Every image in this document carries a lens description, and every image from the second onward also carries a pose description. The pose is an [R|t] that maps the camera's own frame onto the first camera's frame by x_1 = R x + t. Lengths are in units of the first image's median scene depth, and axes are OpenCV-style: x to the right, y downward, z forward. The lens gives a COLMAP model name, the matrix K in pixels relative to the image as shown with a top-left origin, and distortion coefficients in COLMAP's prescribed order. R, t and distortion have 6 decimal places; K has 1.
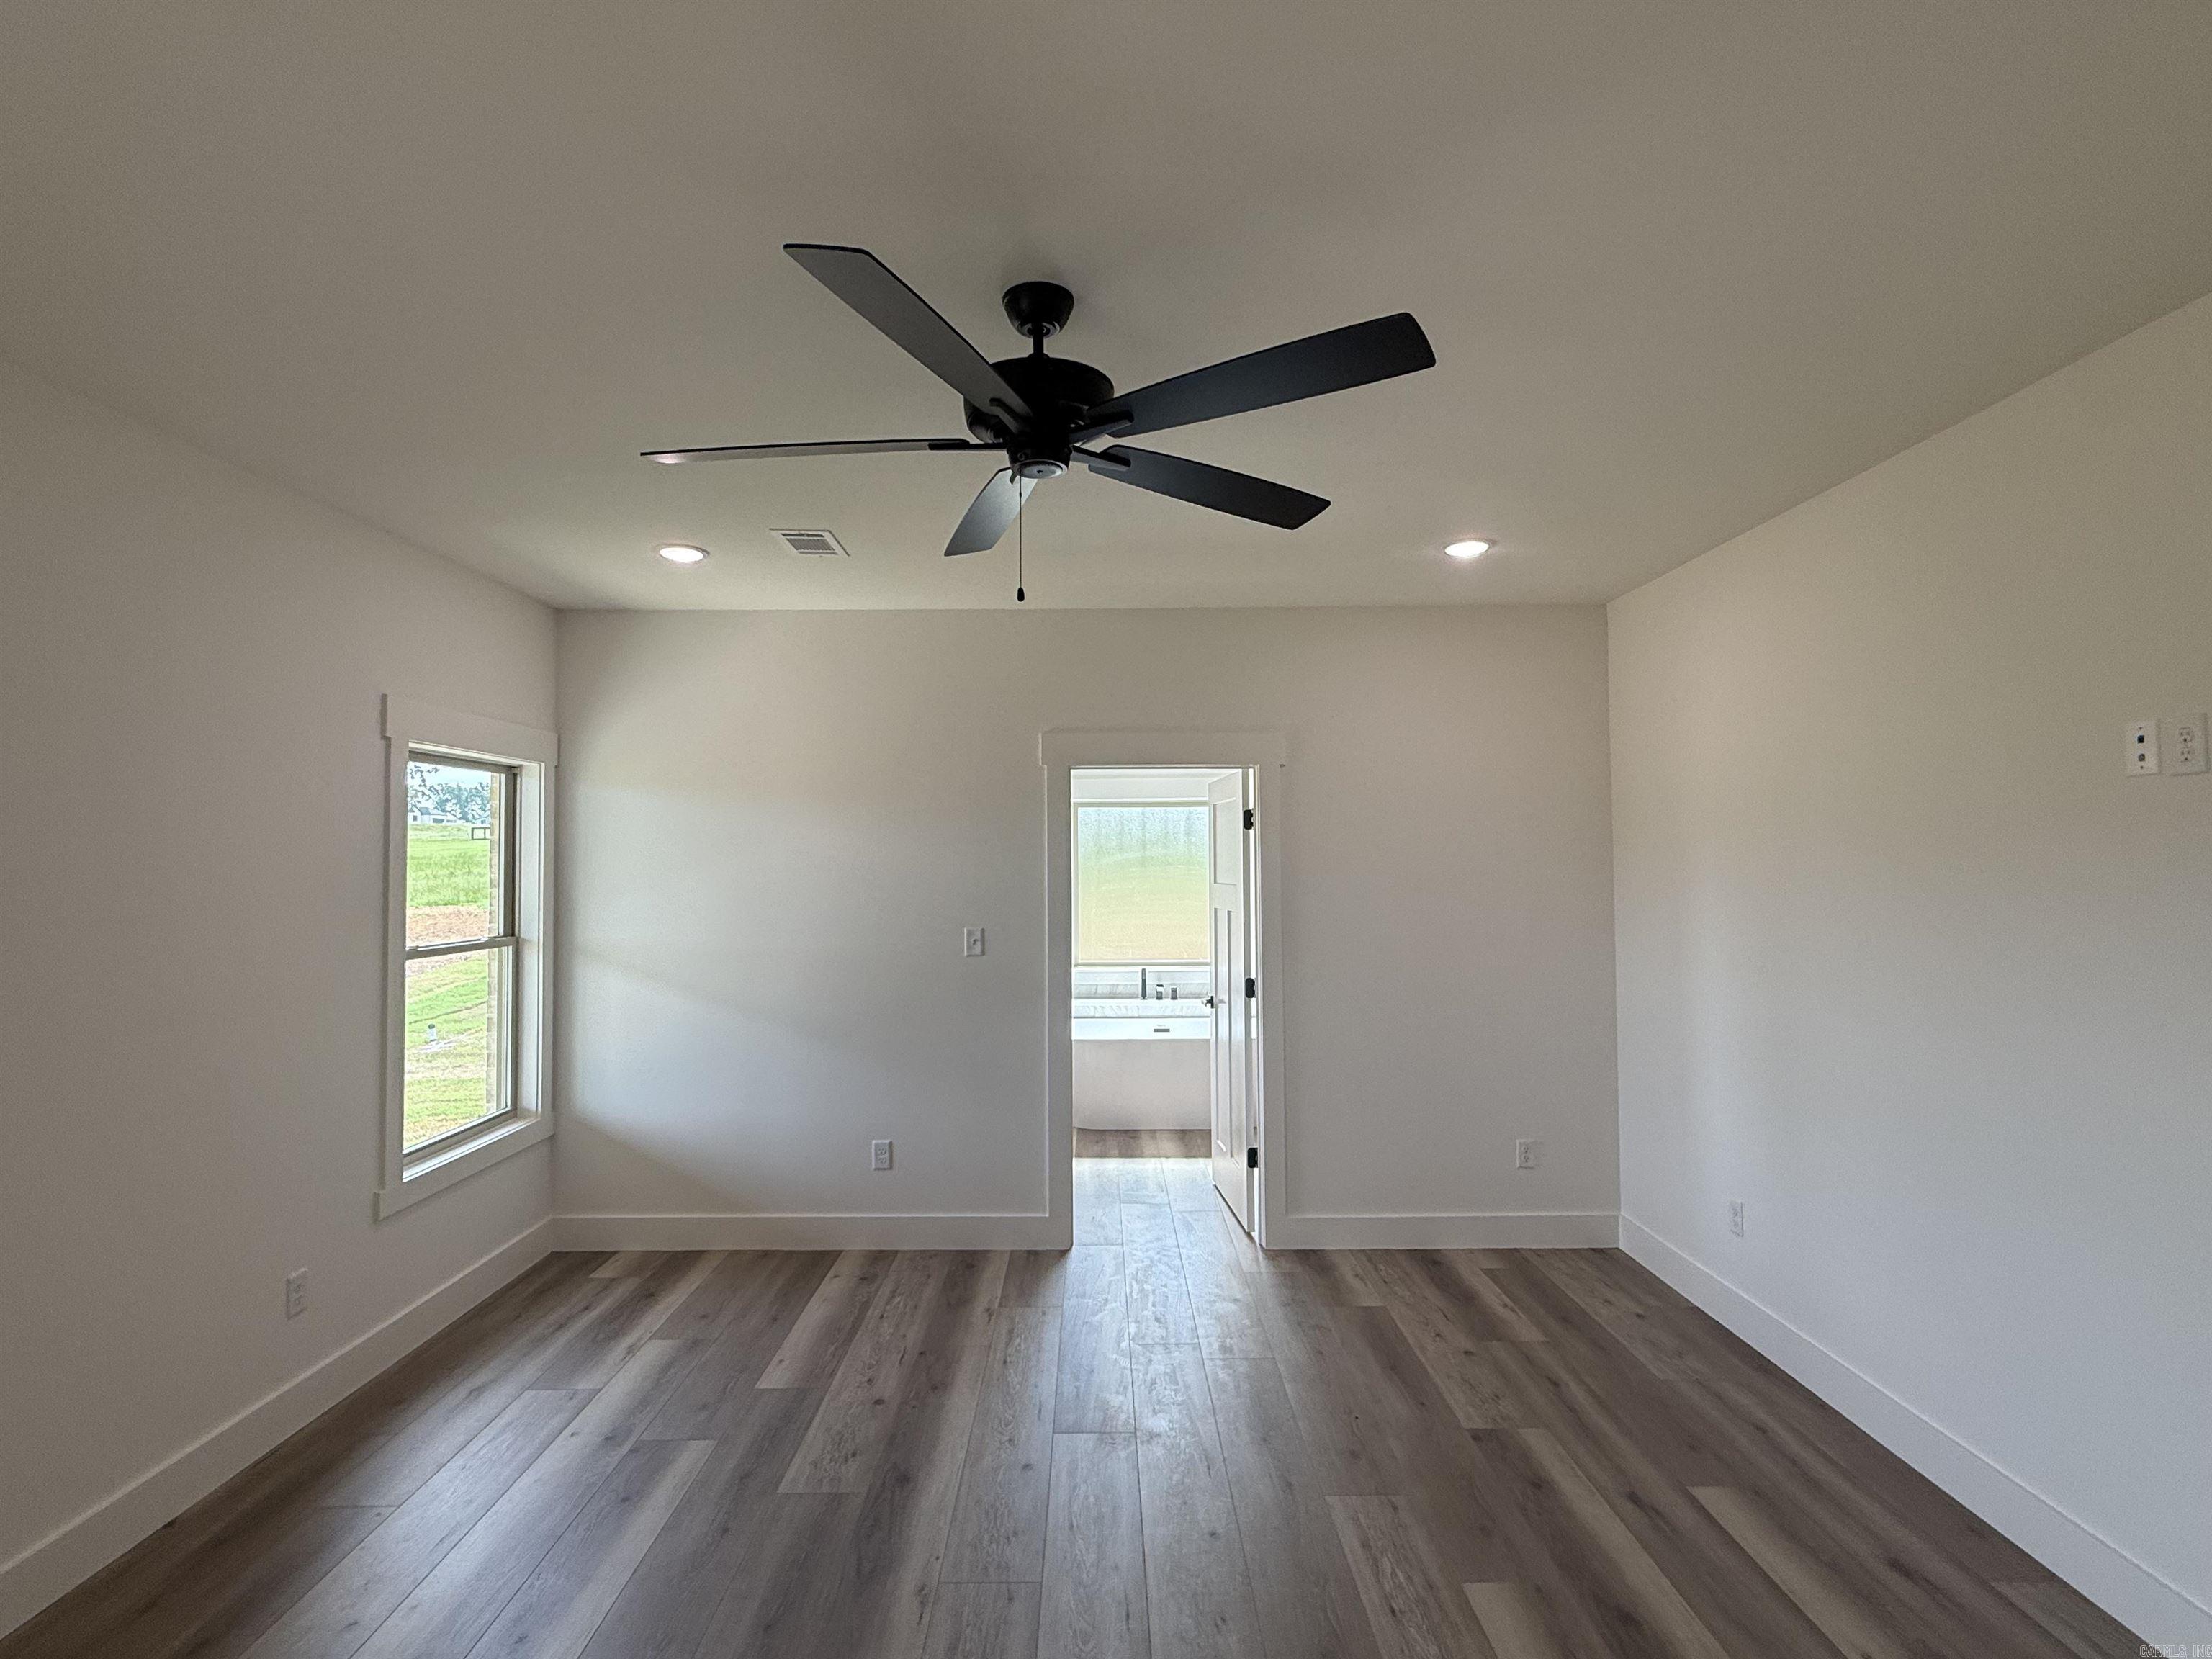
lens RADIAL K [[1063.7, 0, 1101.3], [0, 1063.7, 836.1], [0, 0, 1]] dist [0.002671, 0.000432]
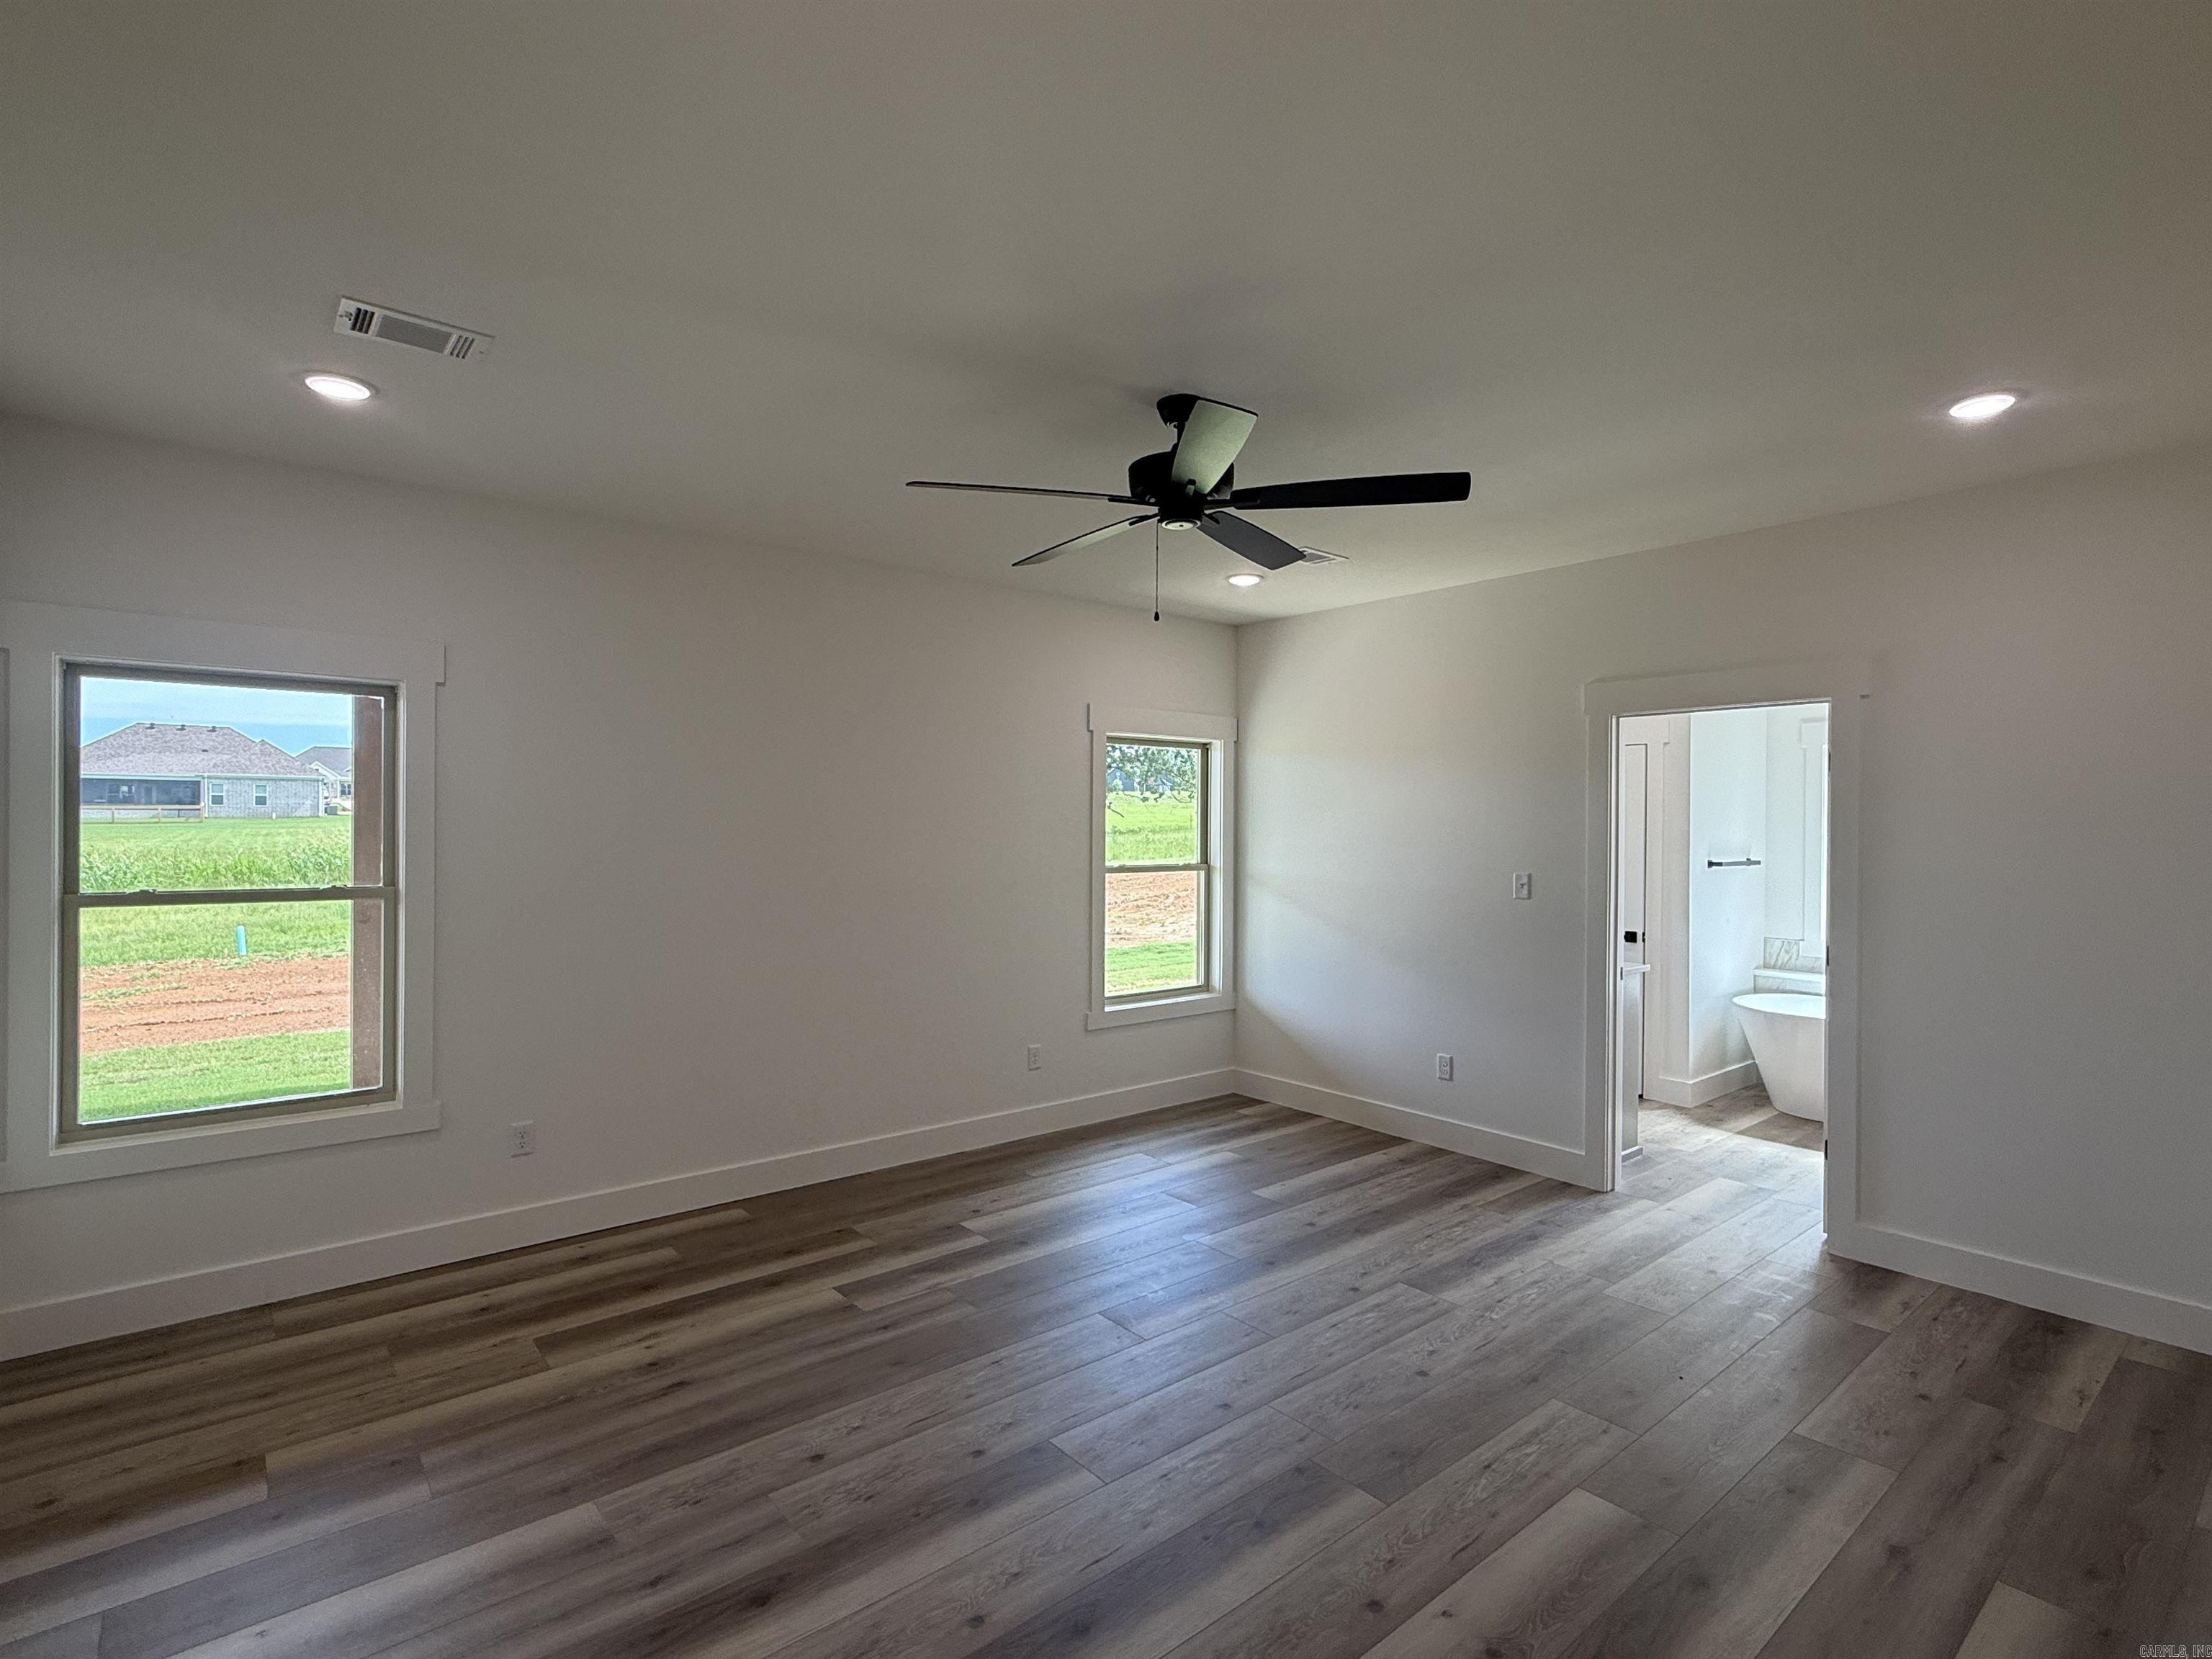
lens RADIAL K [[1077.5, 0, 1102.7], [0, 1077.5, 831.9], [0, 0, 1]] dist [0.002365, -0.000850]
pose [[0.637434, 0.013520, -0.770387, 0.464033], [0.015538, 0.999417, 0.030396, 0.005870], [0.770349, -0.031346, 0.636852, -0.015057]]
